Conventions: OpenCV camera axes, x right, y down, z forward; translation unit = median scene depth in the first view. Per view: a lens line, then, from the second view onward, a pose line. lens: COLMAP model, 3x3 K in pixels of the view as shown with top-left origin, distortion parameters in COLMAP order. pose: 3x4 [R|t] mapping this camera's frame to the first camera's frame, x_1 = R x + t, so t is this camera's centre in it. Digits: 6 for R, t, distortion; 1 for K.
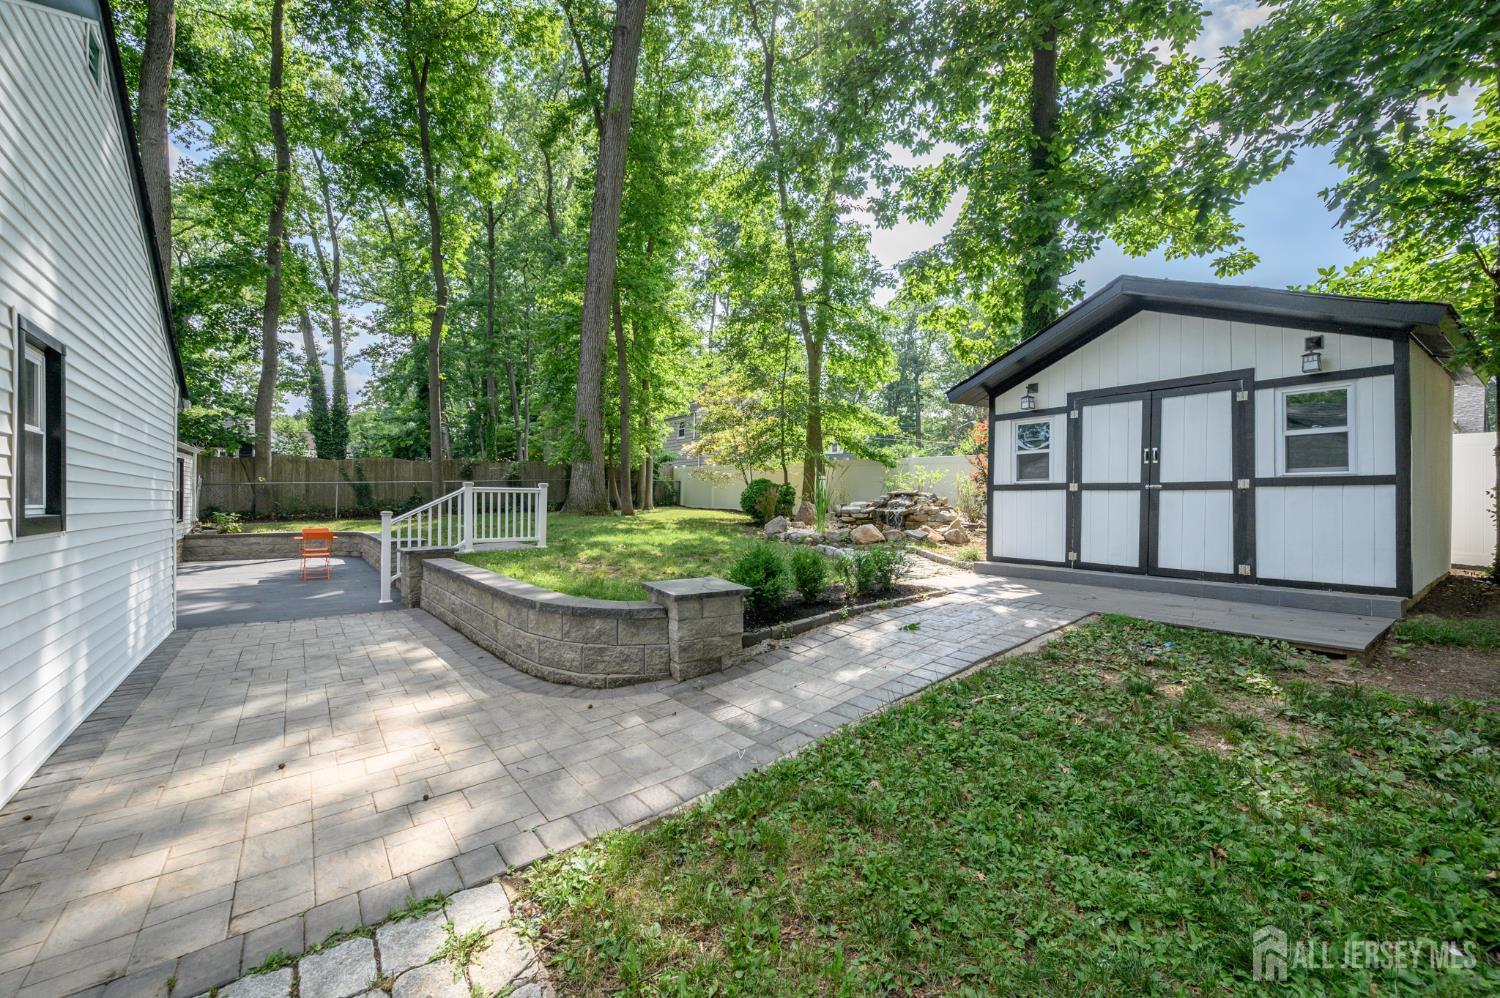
lens RADIAL K [[593.2, 0, 746.0], [0, 593.2, 496.8], [0, 0, 1]] dist [0.000918, 0.000021]
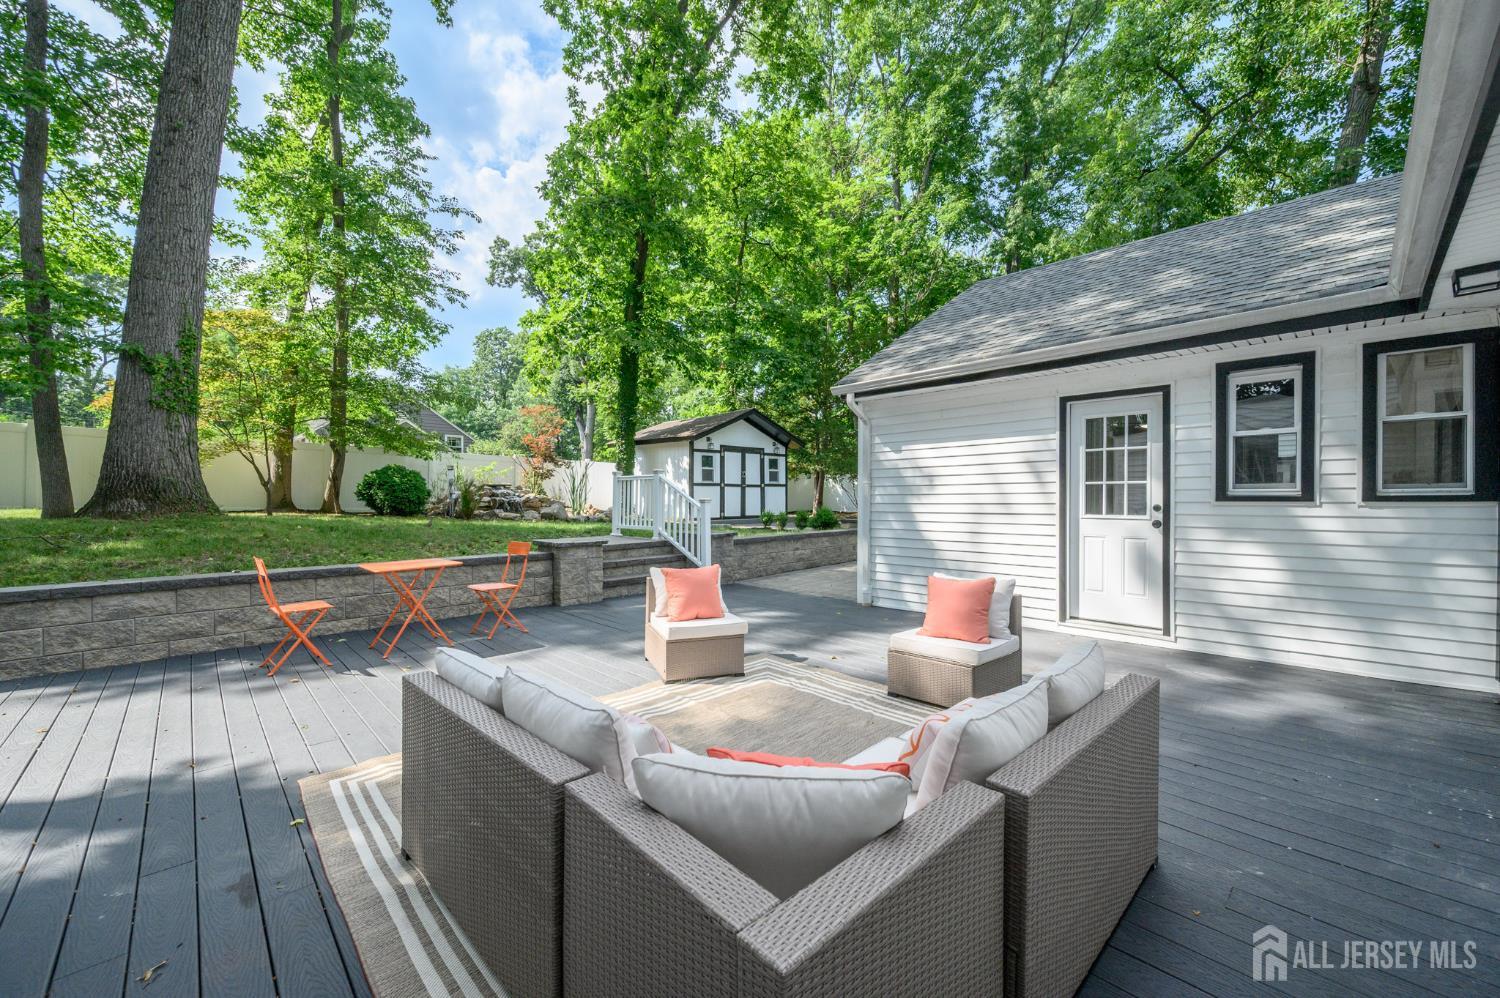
lens RADIAL K [[589.5, 0, 746.7], [0, 589.5, 498.0], [0, 0, 1]] dist [0.000962, 0.000243]
pose [[-0.120270, -0.007431, 0.992713, -0.928624], [-0.005077, 0.999964, 0.006870, 0.009216], [-0.992728, -0.004214, -0.120303, 0.617424]]
